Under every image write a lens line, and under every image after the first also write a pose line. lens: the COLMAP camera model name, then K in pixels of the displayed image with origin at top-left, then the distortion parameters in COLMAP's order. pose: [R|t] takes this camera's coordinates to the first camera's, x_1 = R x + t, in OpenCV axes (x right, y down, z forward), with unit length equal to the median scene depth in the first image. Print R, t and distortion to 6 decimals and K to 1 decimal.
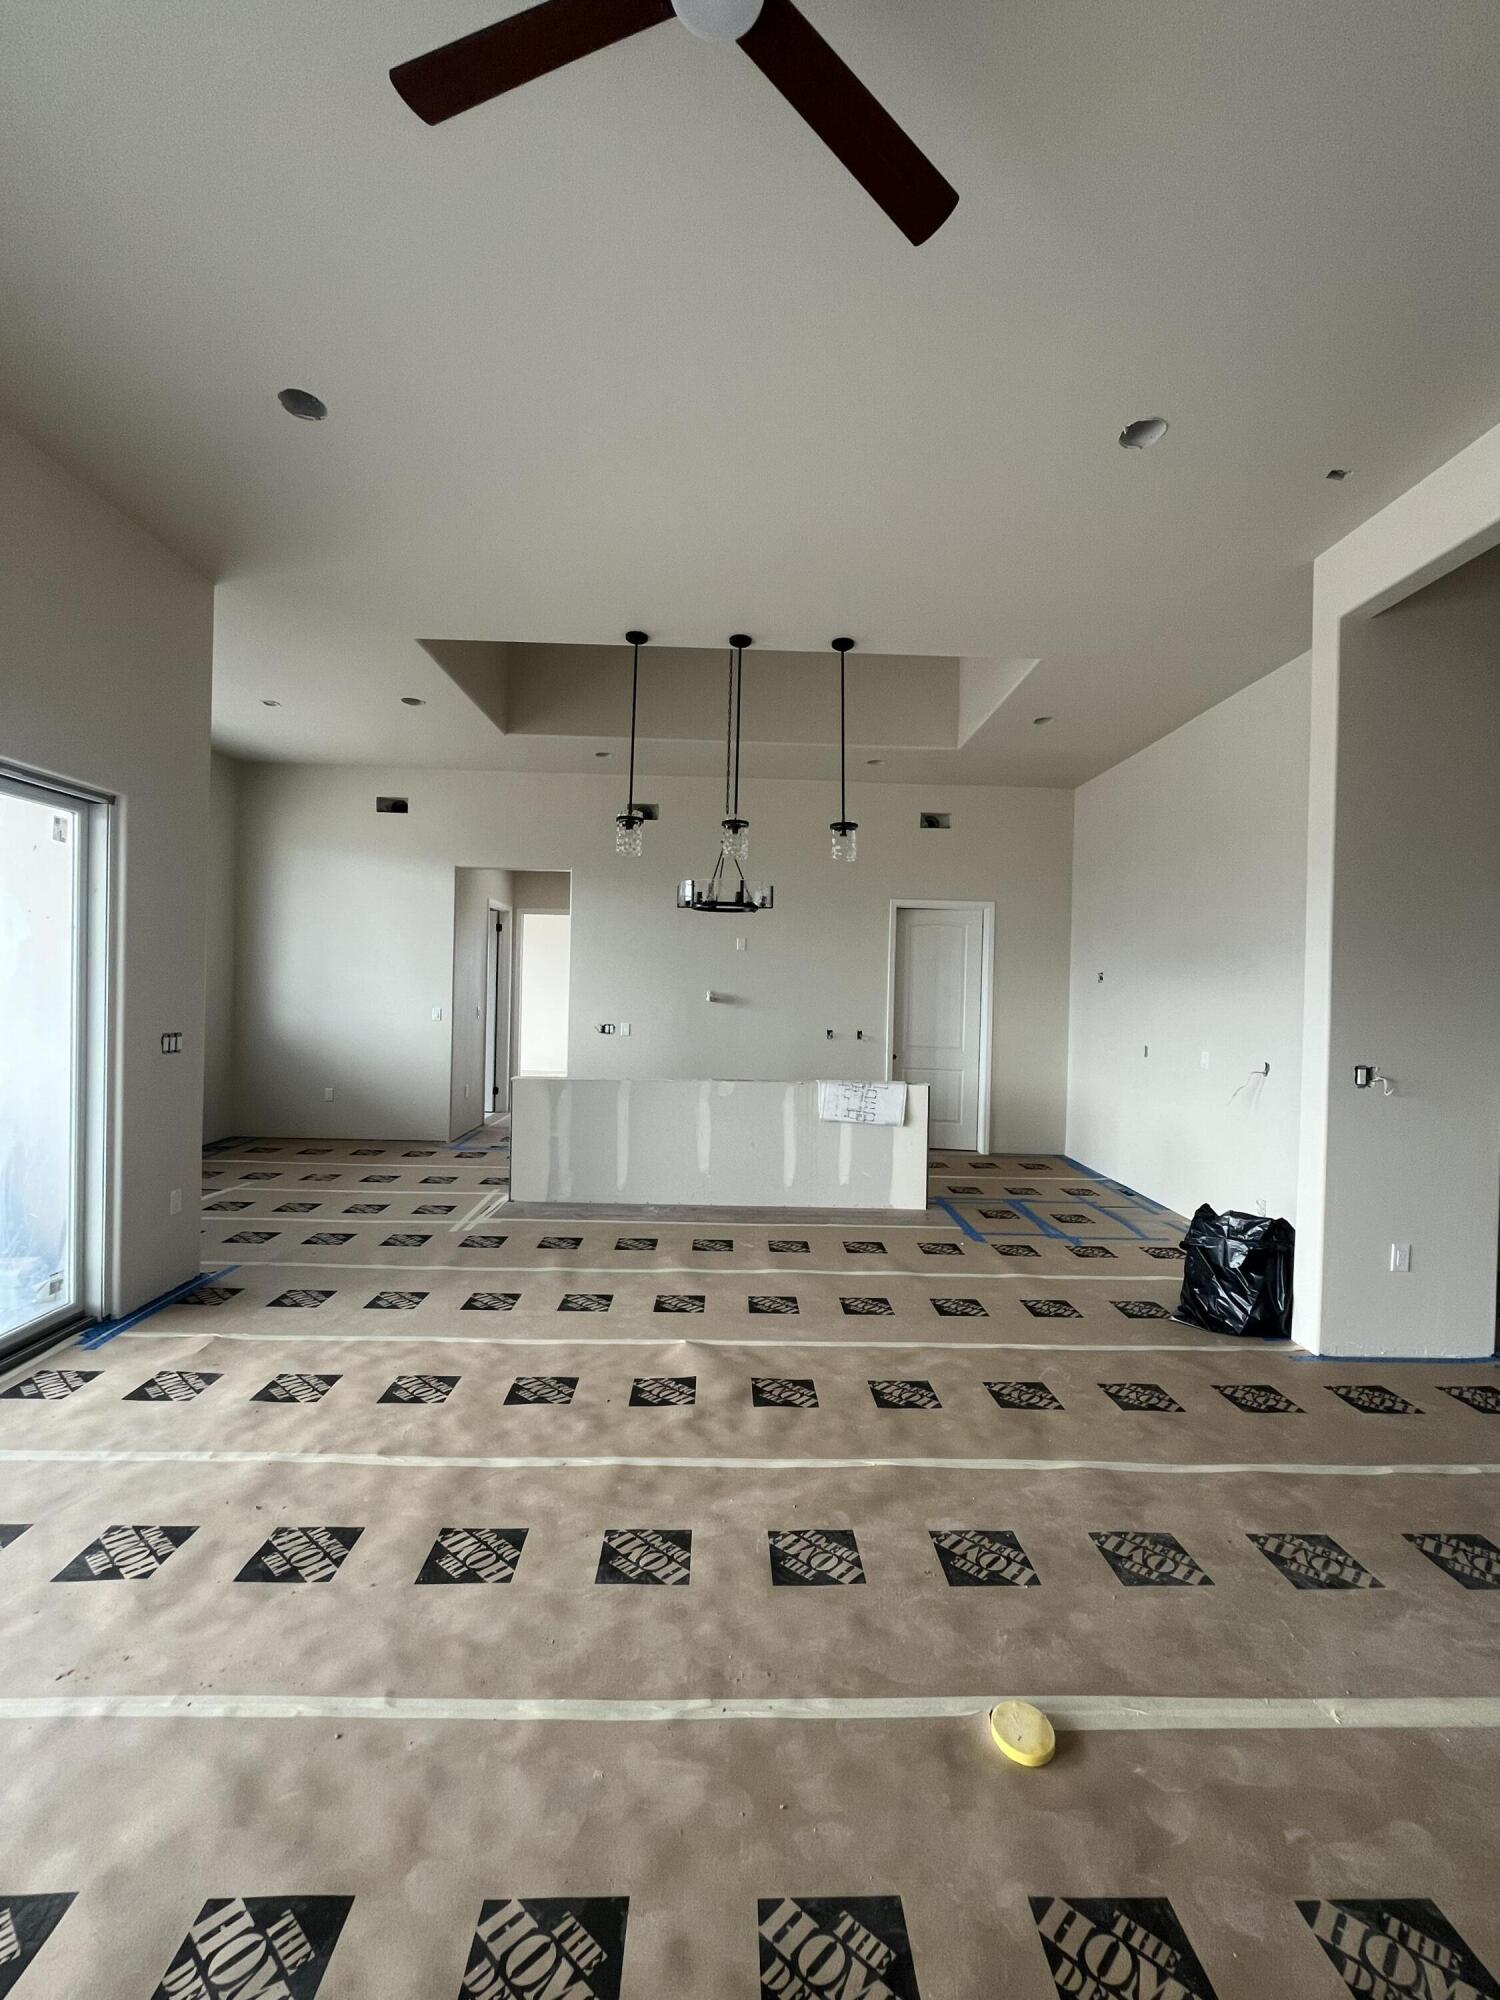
lens RADIAL K [[805.2, 0, 758.5], [0, 805.2, 996.3], [0, 0, 1]] dist [0.001712, 0.000056]
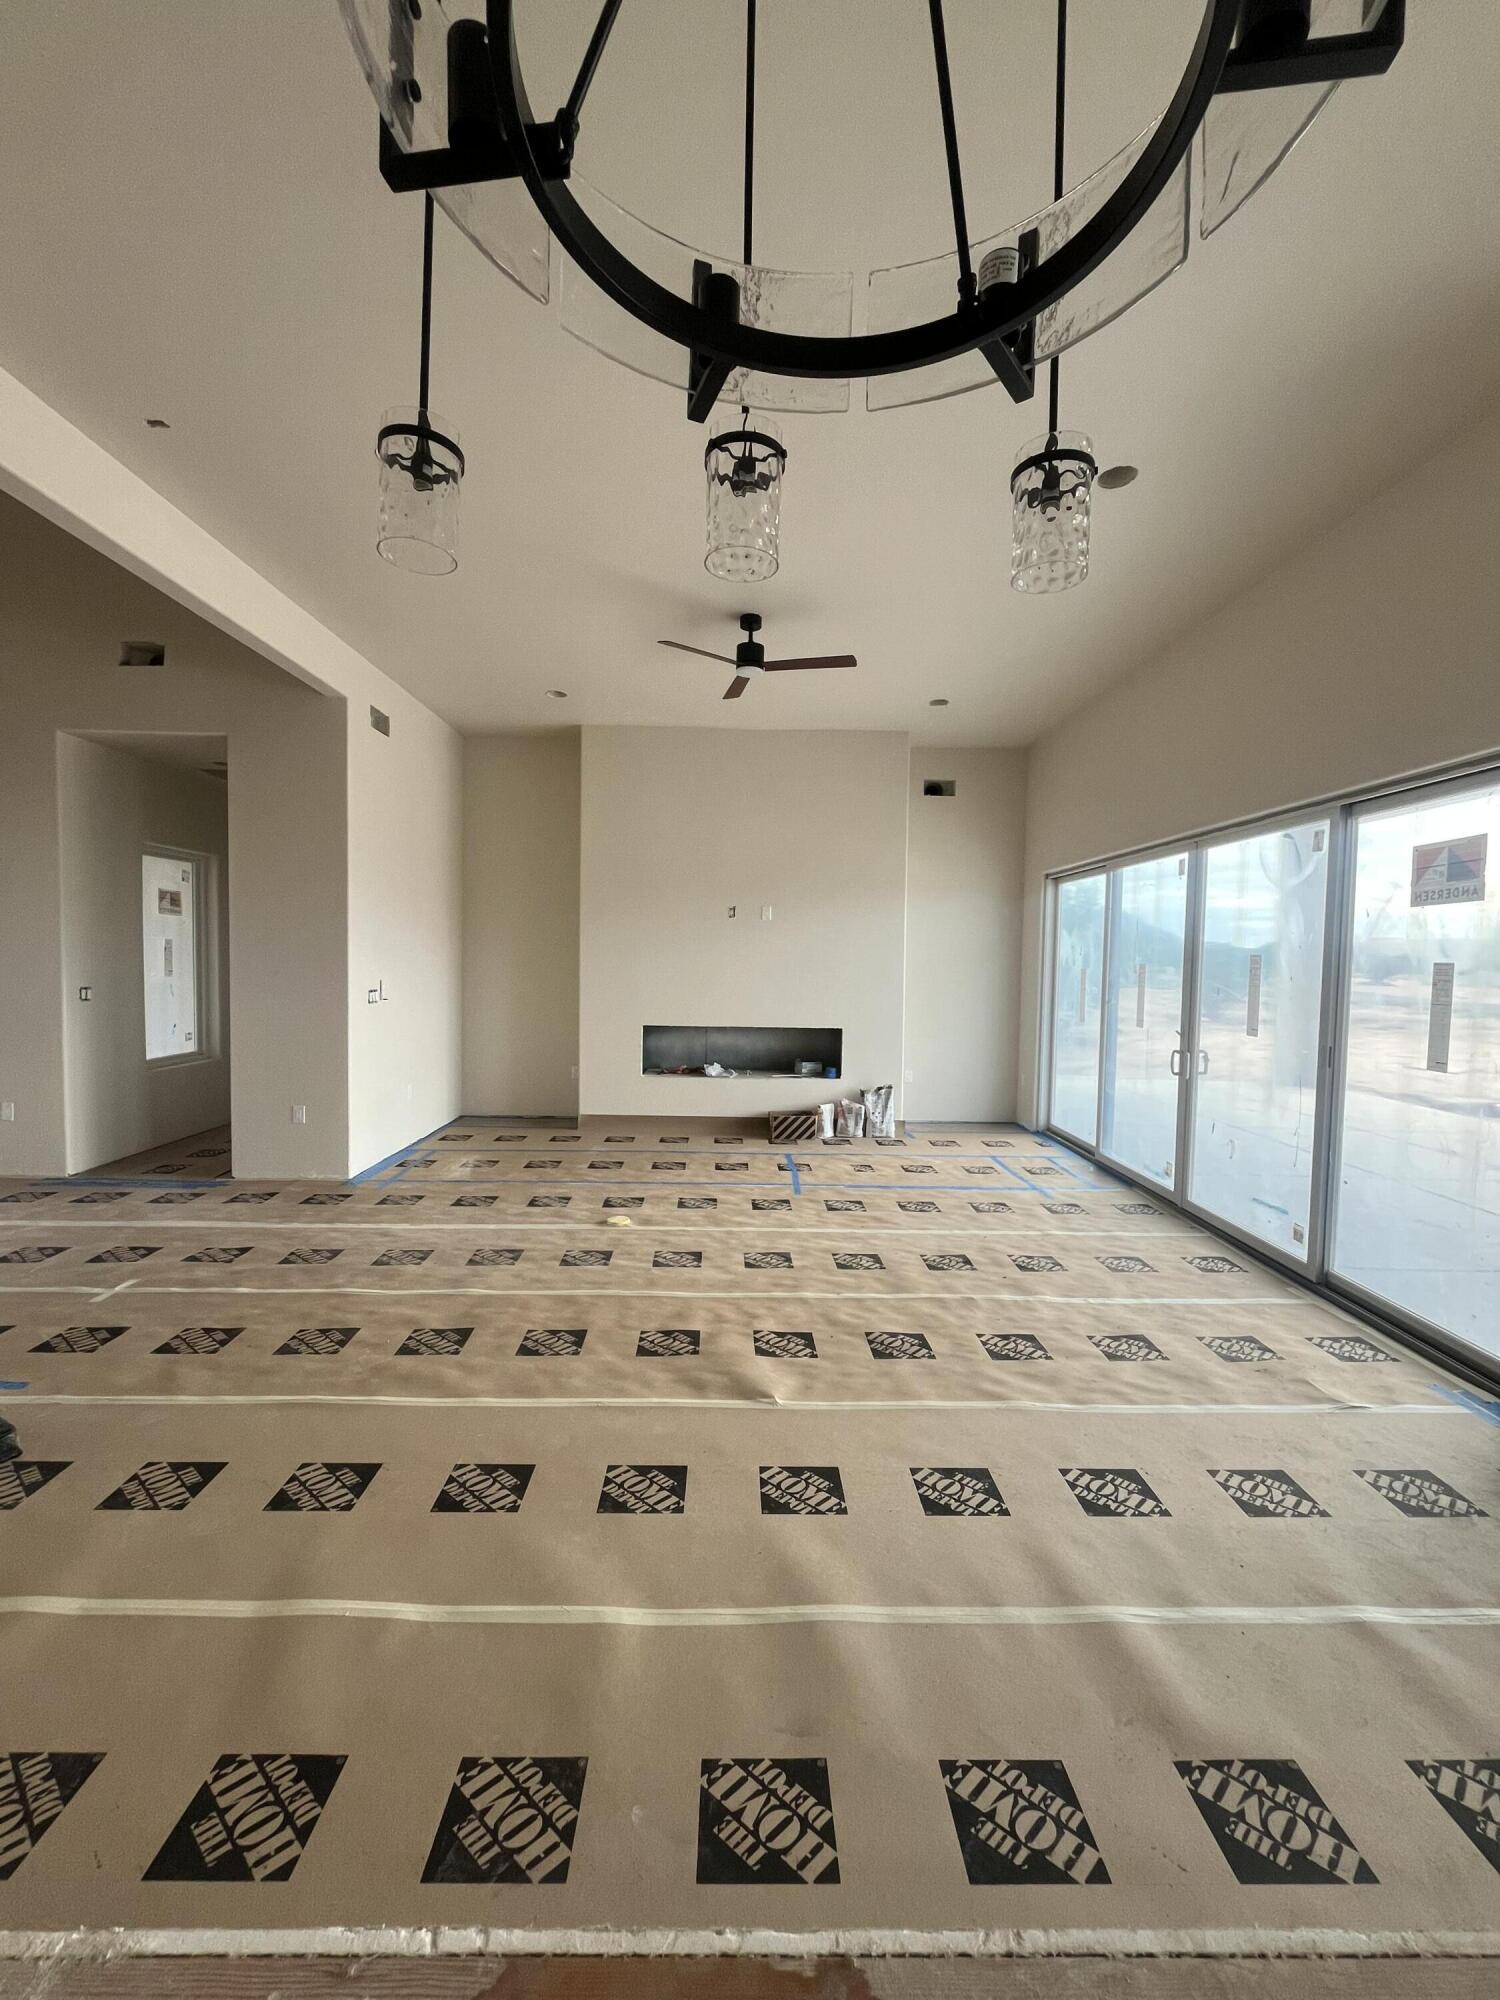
lens RADIAL K [[805.2, 0, 742.6], [0, 805.2, 1004.2], [0, 0, 1]] dist [0.001712, 0.000056]
pose [[-0.998990, -0.040746, 0.018945, -0.065654], [-0.039382, 0.996941, 0.067504, -0.017849], [-0.021638, 0.066690, -0.997539, 2.017557]]
